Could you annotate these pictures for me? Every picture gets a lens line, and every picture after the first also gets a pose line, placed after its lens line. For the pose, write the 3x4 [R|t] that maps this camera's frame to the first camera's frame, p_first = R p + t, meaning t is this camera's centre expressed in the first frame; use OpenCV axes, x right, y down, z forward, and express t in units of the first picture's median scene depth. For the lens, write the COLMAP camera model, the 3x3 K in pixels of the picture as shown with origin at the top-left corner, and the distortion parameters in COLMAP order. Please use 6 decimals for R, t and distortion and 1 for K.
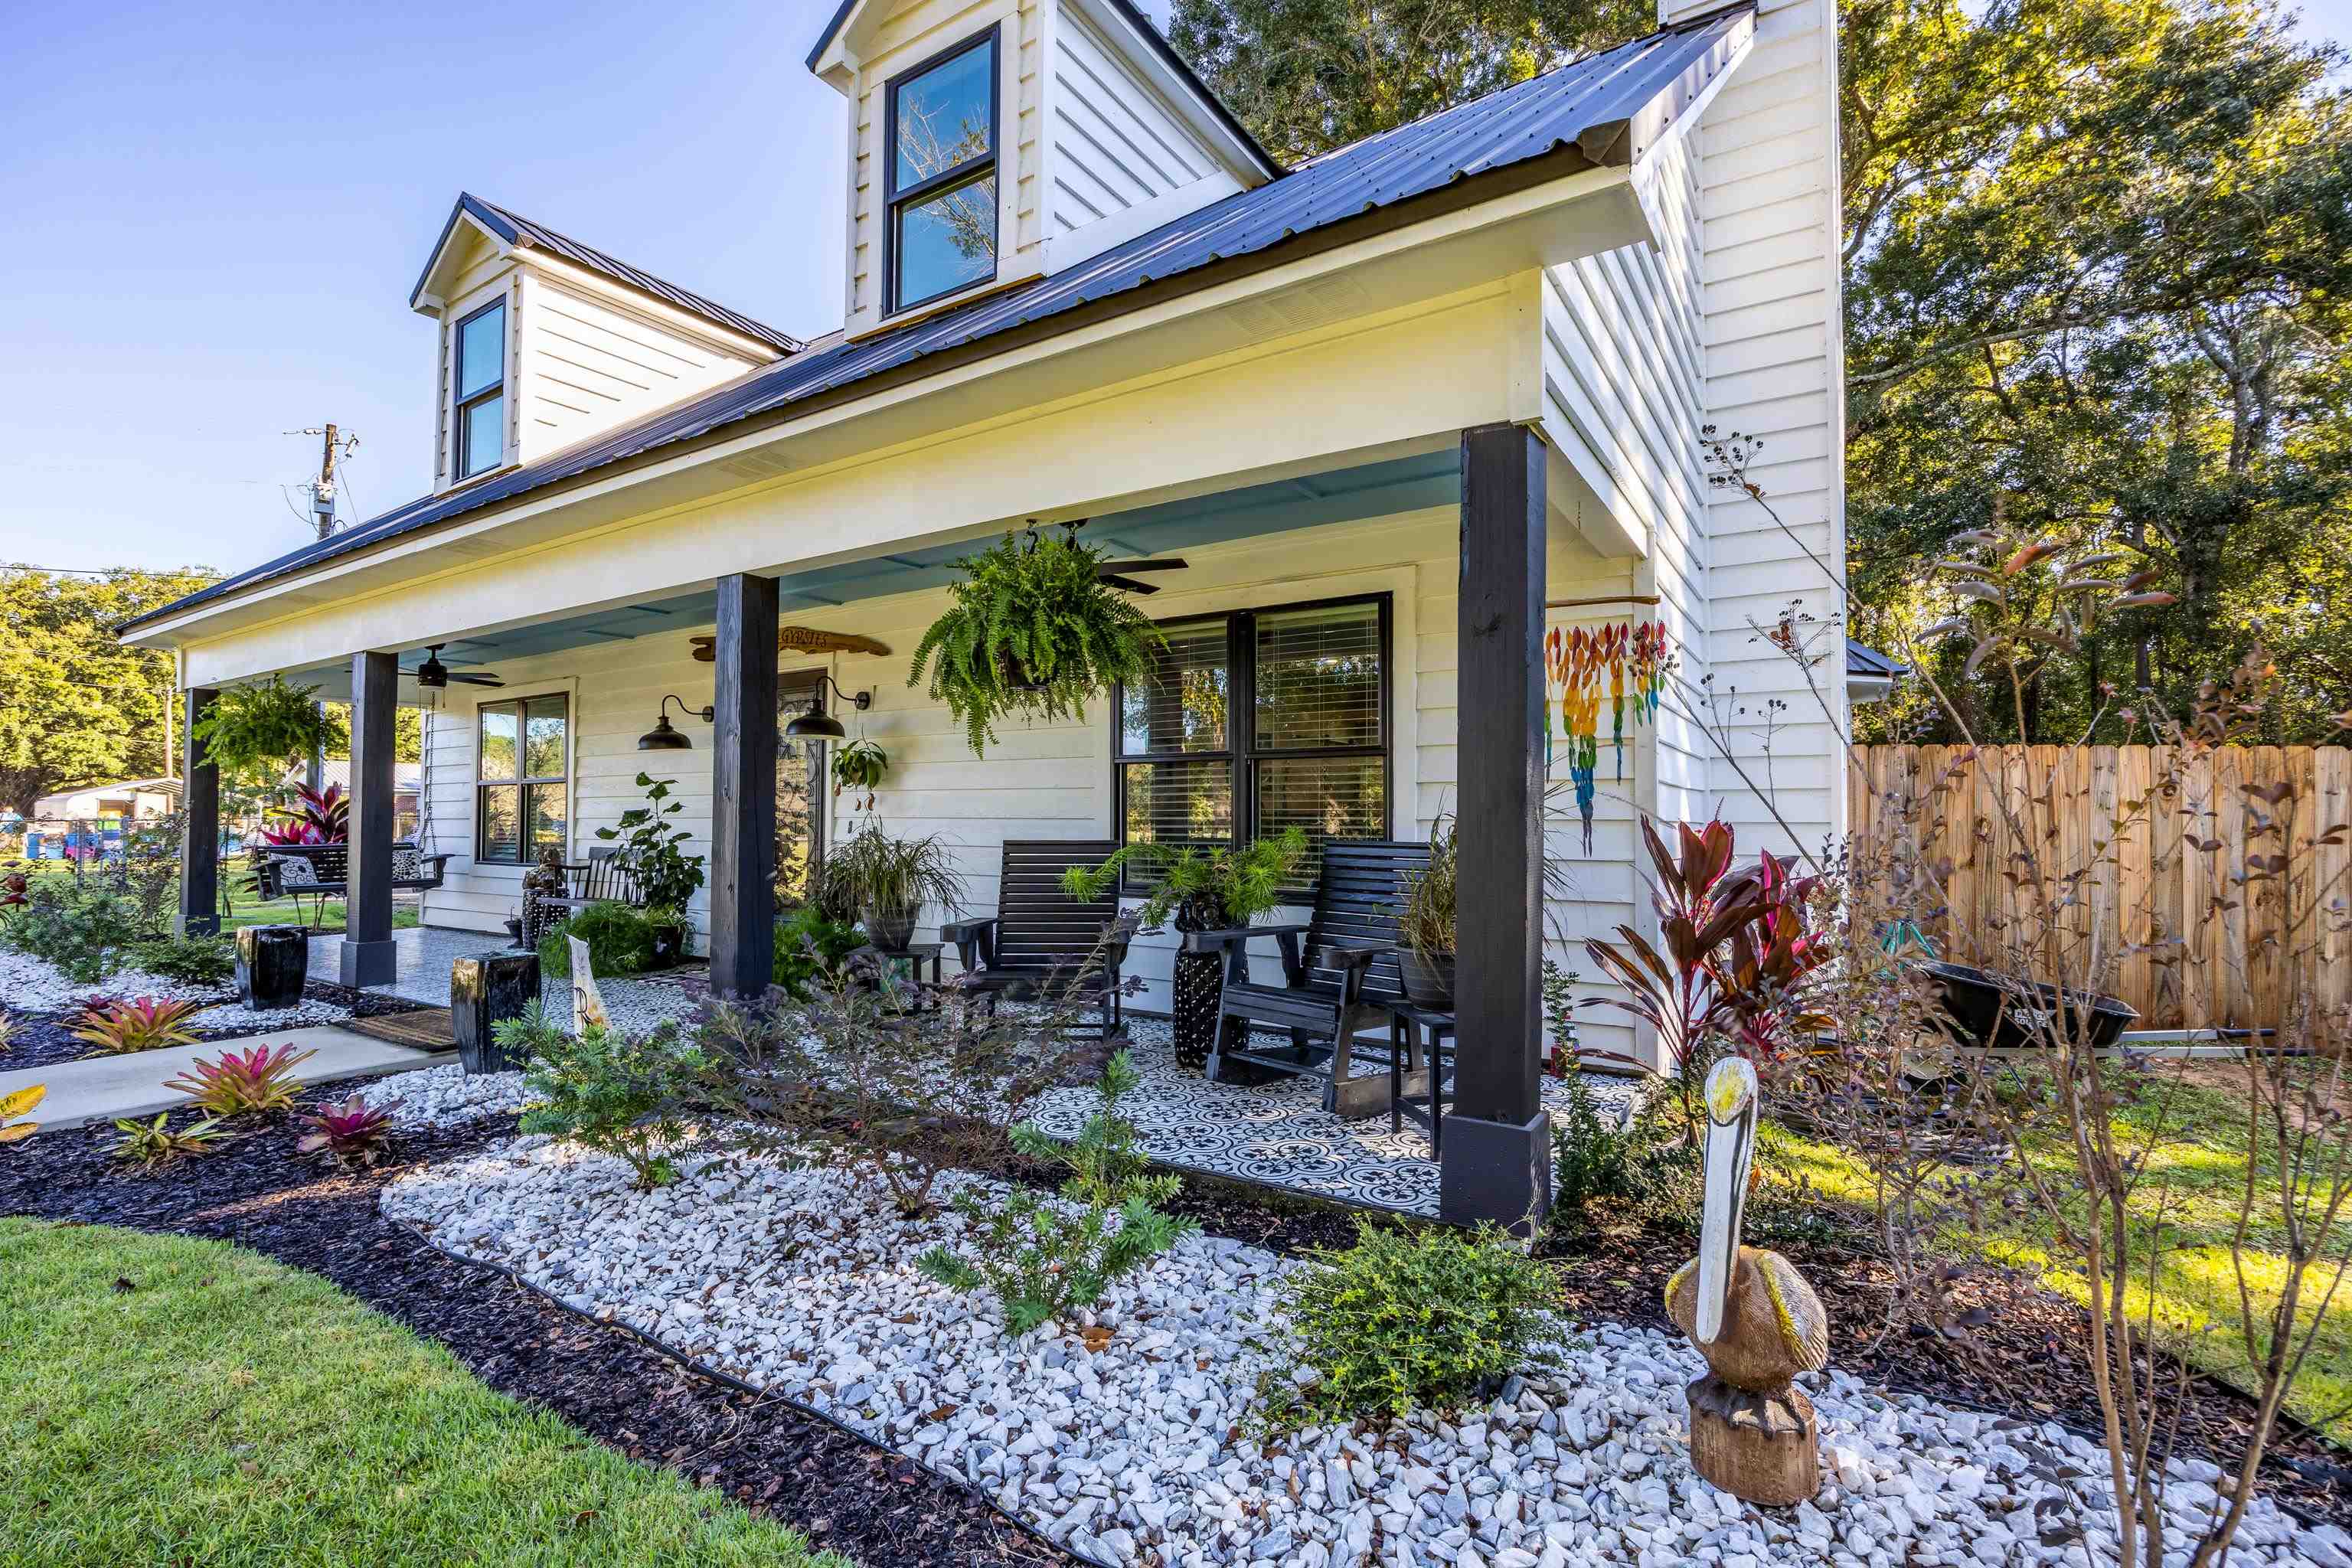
lens RADIAL K [[1070.6, 0, 1171.6], [0, 1070.6, 790.8], [0, 0, 1]] dist [-0.011370, -0.000132]
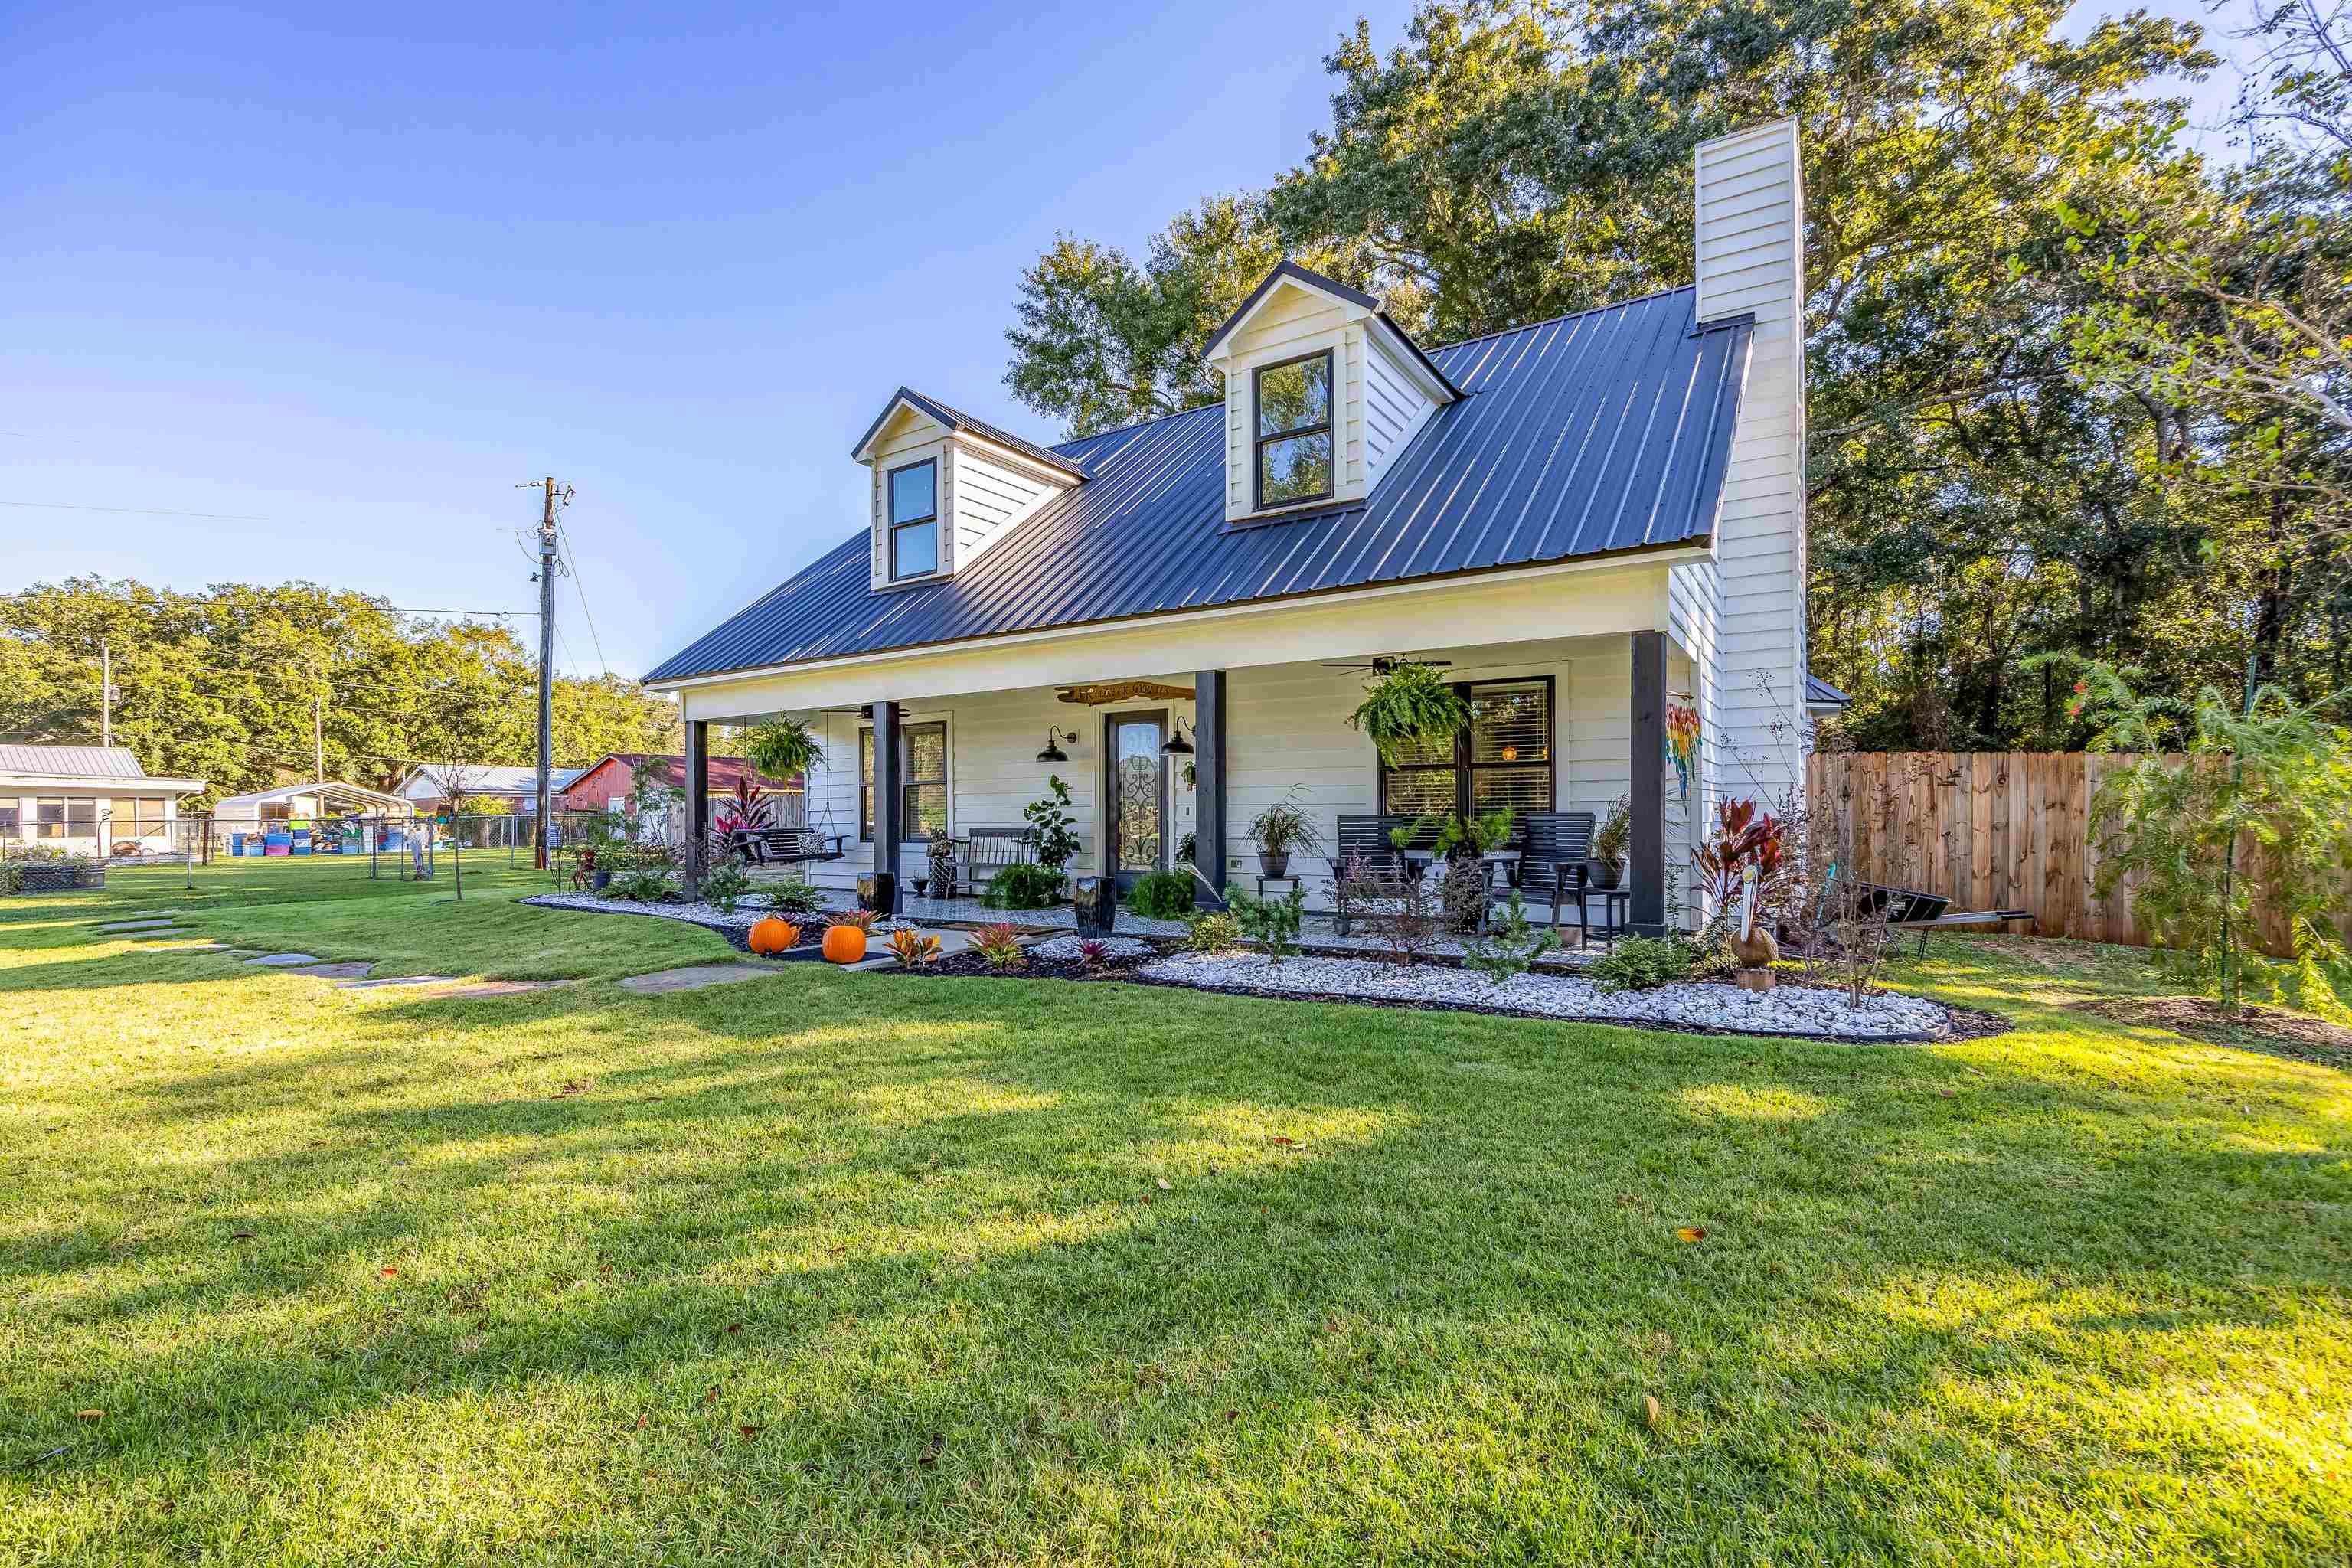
lens RADIAL K [[1070.6, 0, 1220.4], [0, 1070.6, 814.1], [0, 0, 1]] dist [-0.011370, -0.000132]
pose [[0.998855, -0.010193, 0.046736, -0.118321], [0.008959, 0.999608, 0.026543, -0.001037], [-0.046988, -0.026094, 0.998555, -0.207425]]
